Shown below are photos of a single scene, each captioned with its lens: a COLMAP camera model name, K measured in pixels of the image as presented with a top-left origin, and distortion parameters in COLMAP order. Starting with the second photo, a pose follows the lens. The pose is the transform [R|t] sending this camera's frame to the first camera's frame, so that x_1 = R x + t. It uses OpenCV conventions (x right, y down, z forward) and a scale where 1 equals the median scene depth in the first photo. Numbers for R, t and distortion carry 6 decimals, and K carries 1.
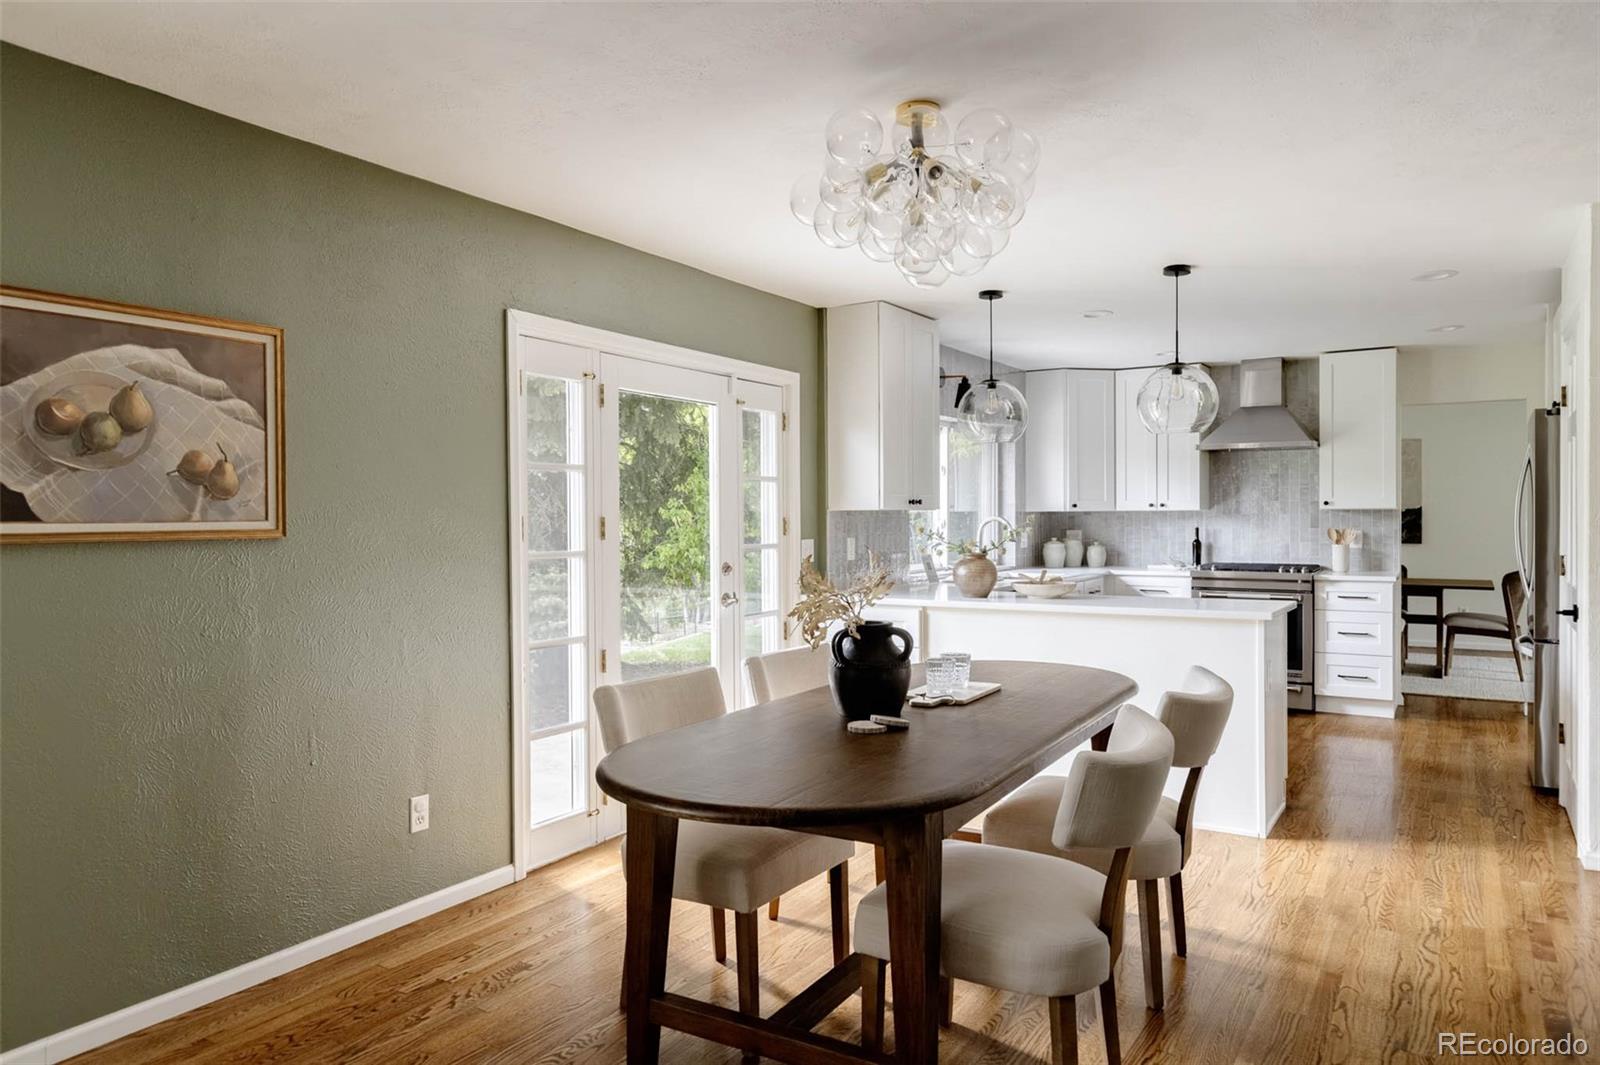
lens RADIAL K [[1032.6, 0, 801.1], [0, 1032.6, 530.3], [0, 0, 1]] dist [0.014556, -0.010123]
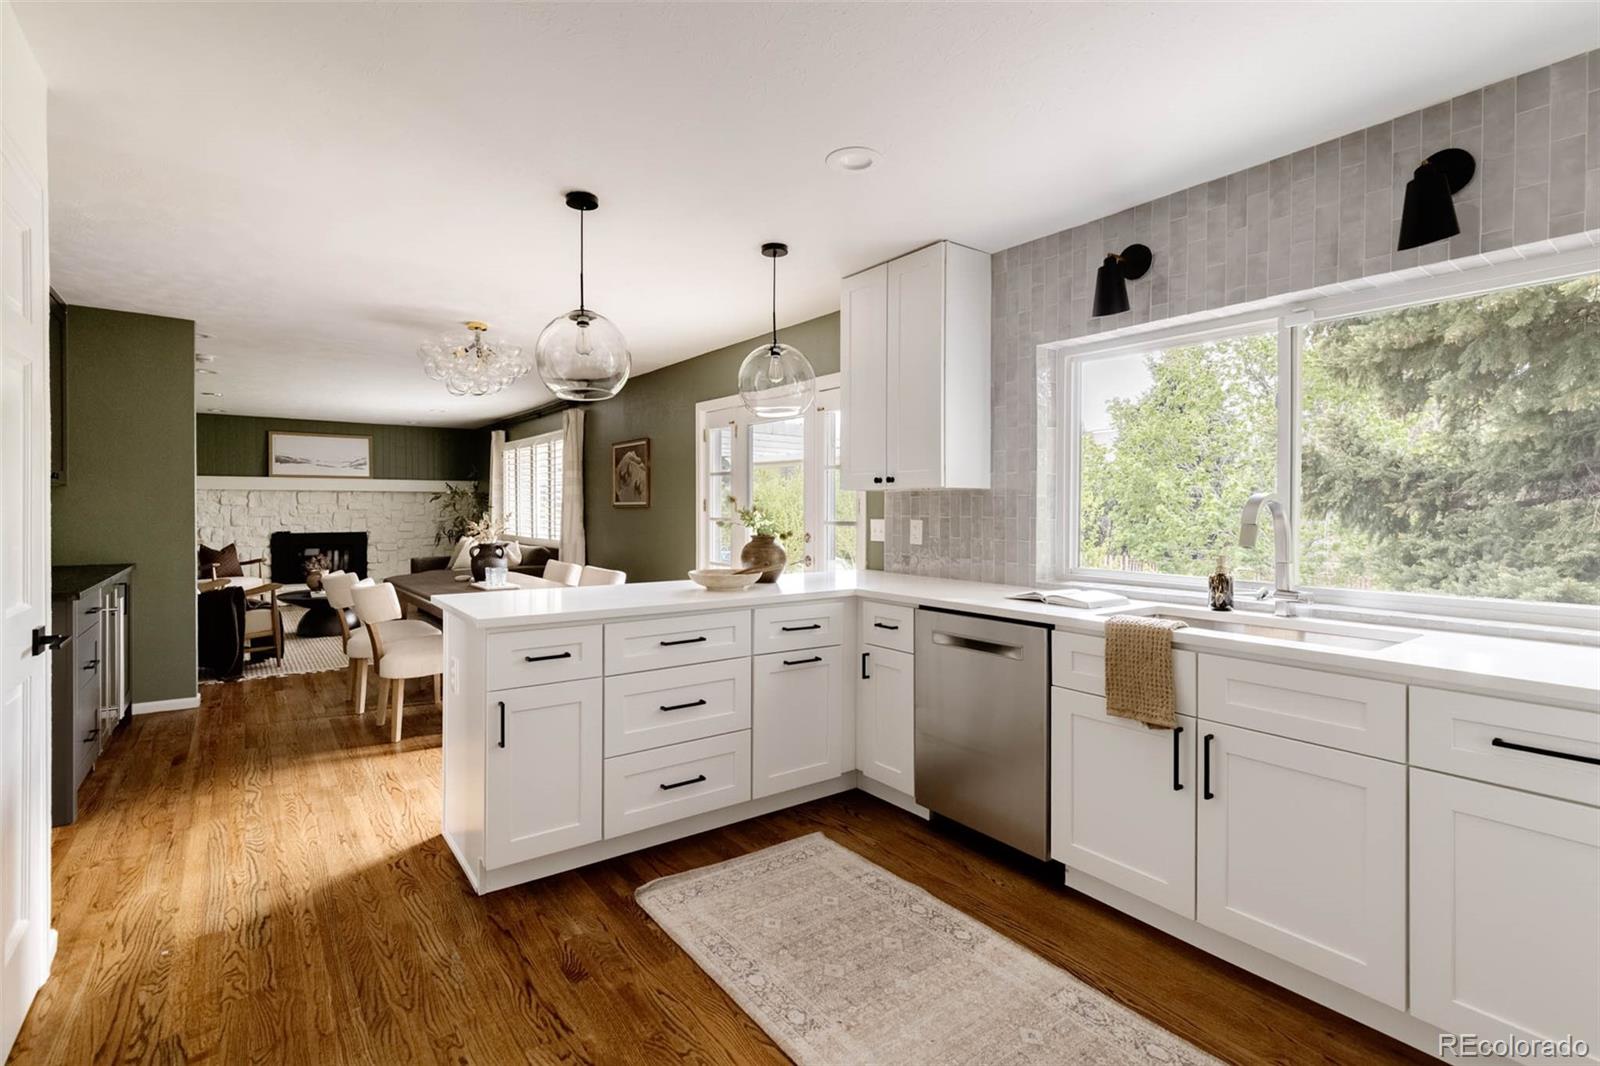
lens RADIAL K [[733.4, 0, 776.5], [0, 733.4, 512.6], [0, 0, 1]] dist [0.012338, -0.000619]
pose [[-0.365327, 0.012648, -0.930793, 0.683284], [-0.010570, 0.999787, 0.017735, -0.009802], [0.930819, 0.016318, -0.365116, 1.082975]]
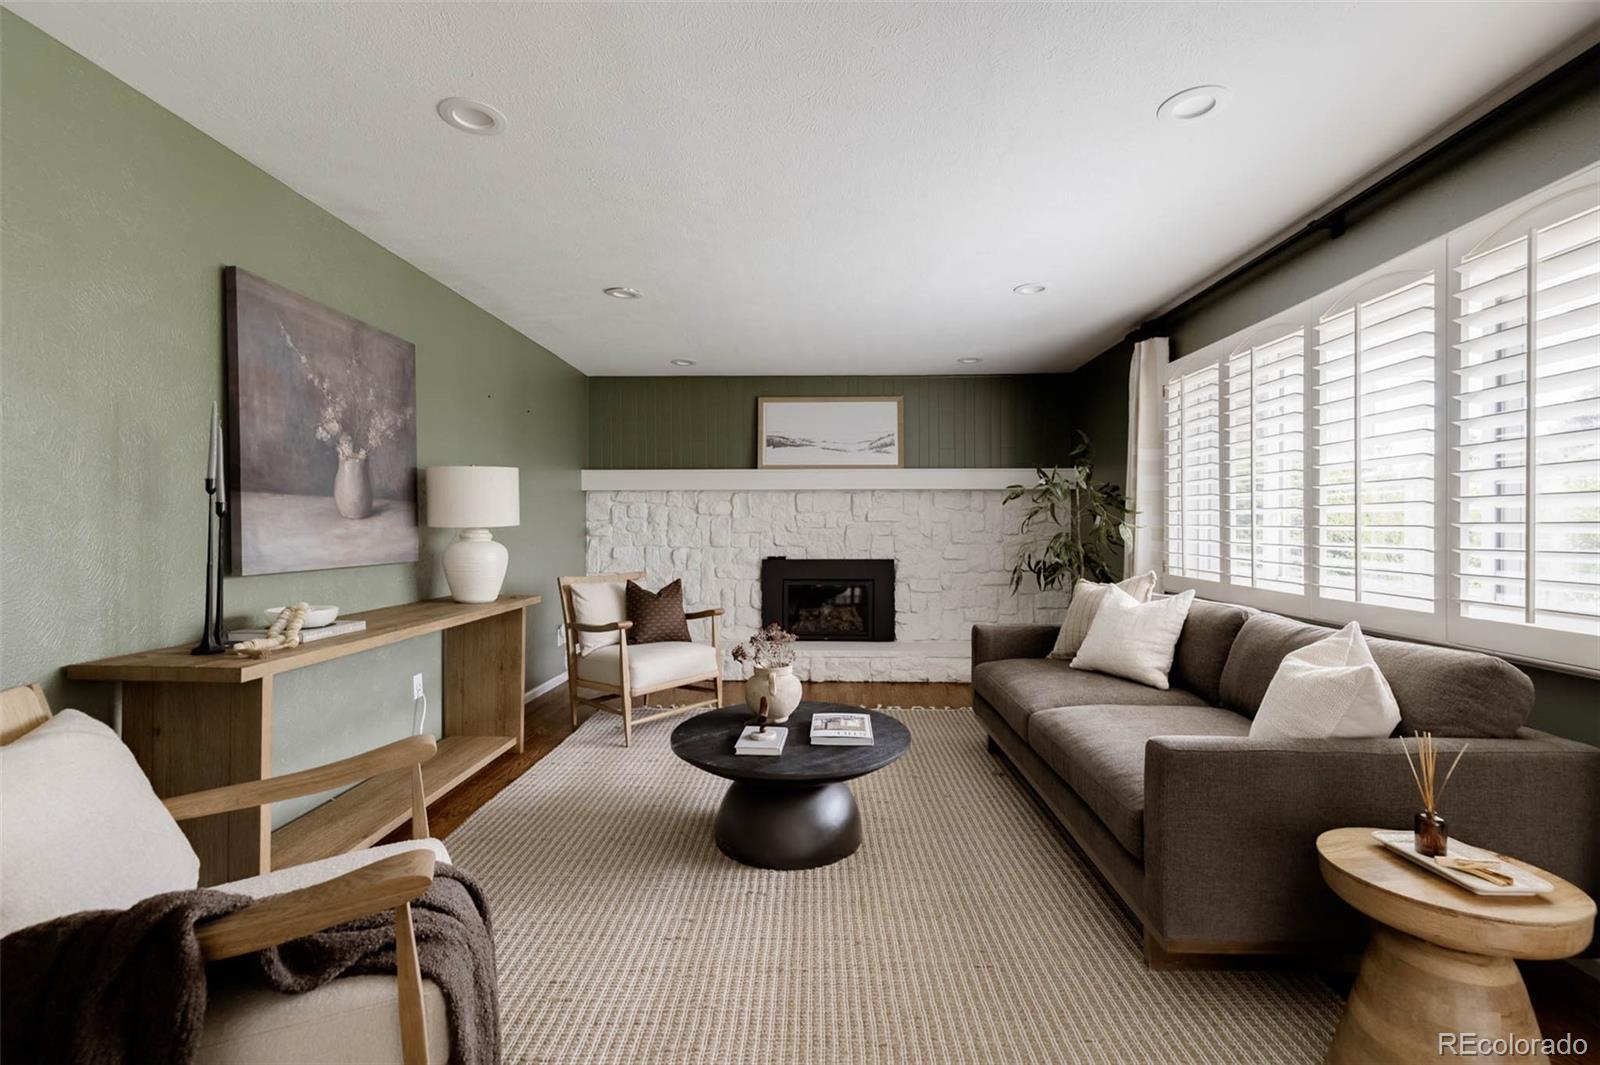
lens RADIAL K [[733.4, 0, 793.5], [0, 733.4, 531.0], [0, 0, 1]] dist [0.012338, -0.000619]
pose [[-0.863120, 0.010203, -0.504897, 0.036277], [-0.000037, 0.999795, 0.020266, 0.017847], [0.505000, 0.017511, -0.862942, 0.335619]]
